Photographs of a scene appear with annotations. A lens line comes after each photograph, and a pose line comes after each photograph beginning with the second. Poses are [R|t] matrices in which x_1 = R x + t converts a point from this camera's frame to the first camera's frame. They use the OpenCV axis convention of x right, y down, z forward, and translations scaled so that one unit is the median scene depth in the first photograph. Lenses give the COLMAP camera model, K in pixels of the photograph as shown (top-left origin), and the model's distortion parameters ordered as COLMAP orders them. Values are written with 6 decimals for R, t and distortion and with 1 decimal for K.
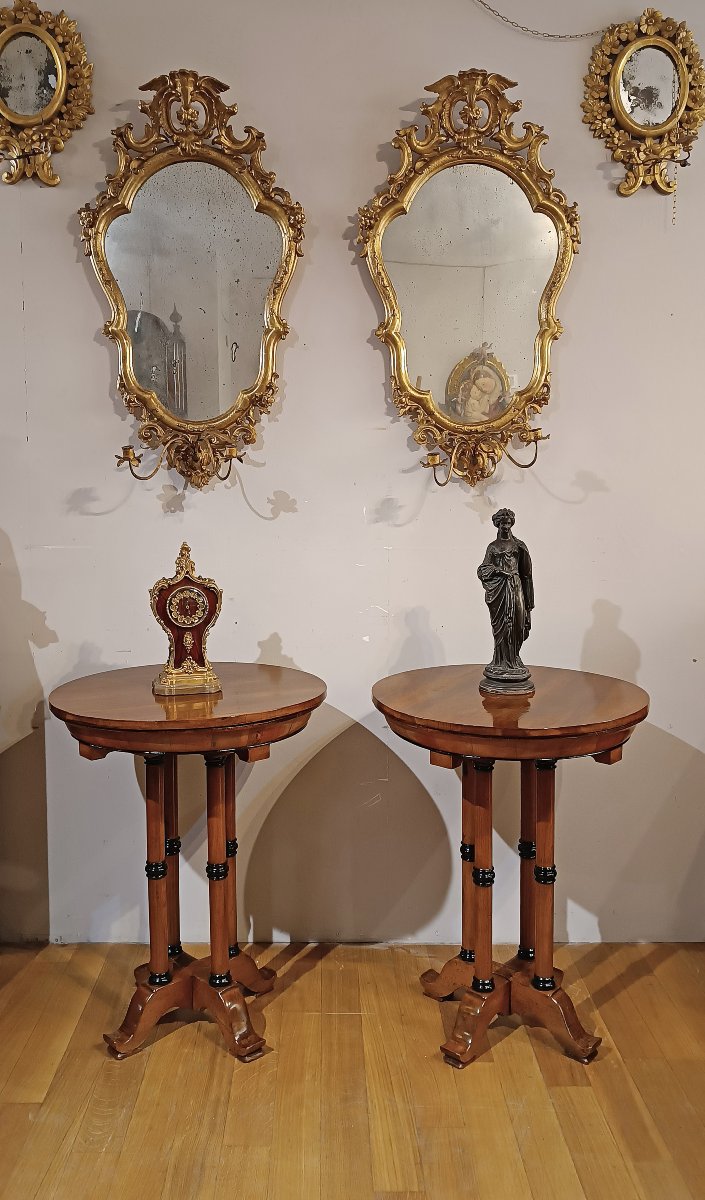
lens RADIAL K [[1341.8, 0, 316.0], [0, 1341.8, 600.7], [0, 0, 1]] dist [0.012475, -0.024614]
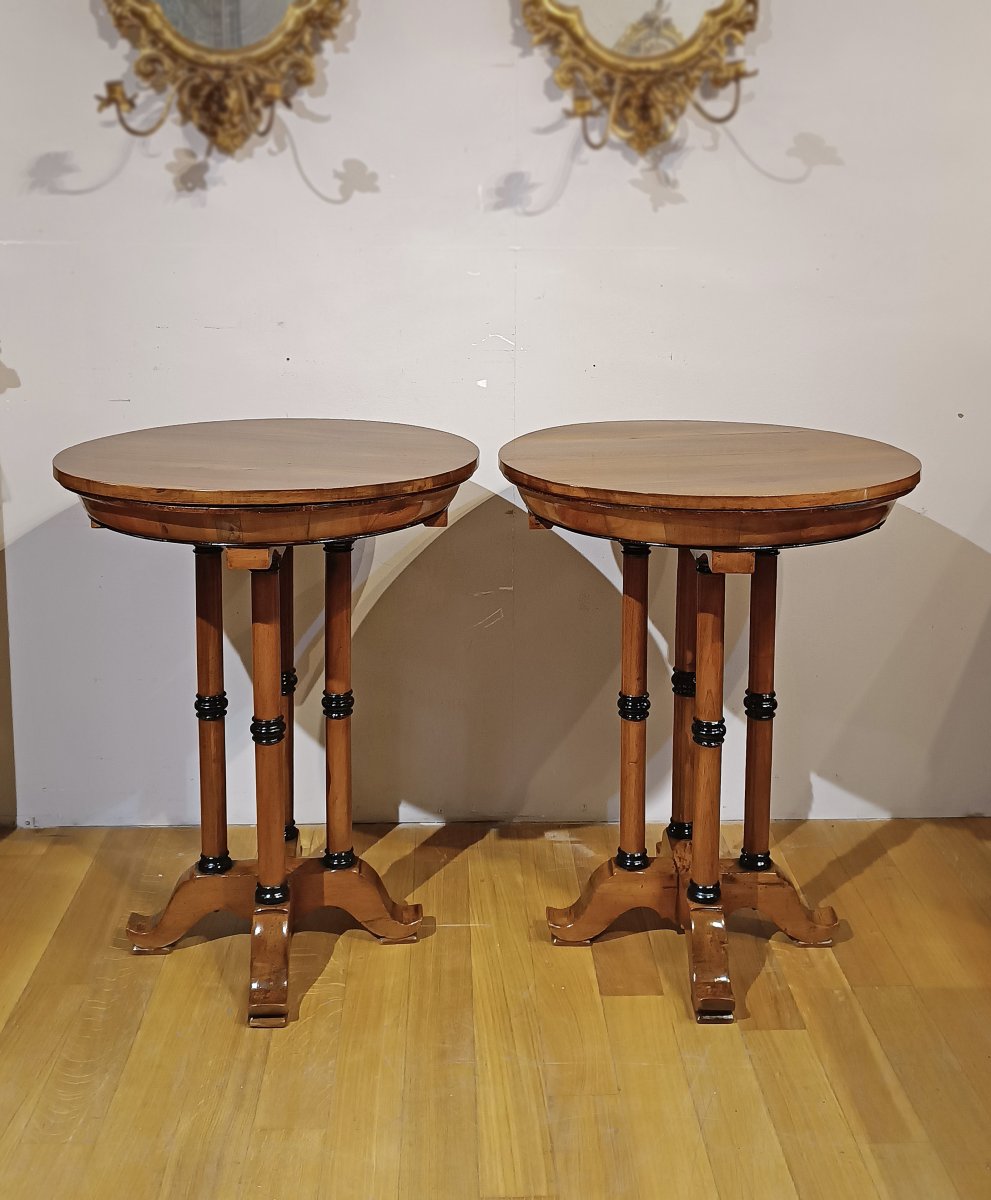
lens RADIAL K [[1592.4, 0, 523.1], [0, 1592.4, 598.8], [0, 0, 1]] dist [-0.003961, -0.016537]
pose [[0.999085, -0.003401, 0.042631, 0.023580], [-0.001583, 0.993209, 0.116330, 0.043198], [-0.042737, -0.116291, 0.992295, 0.192504]]
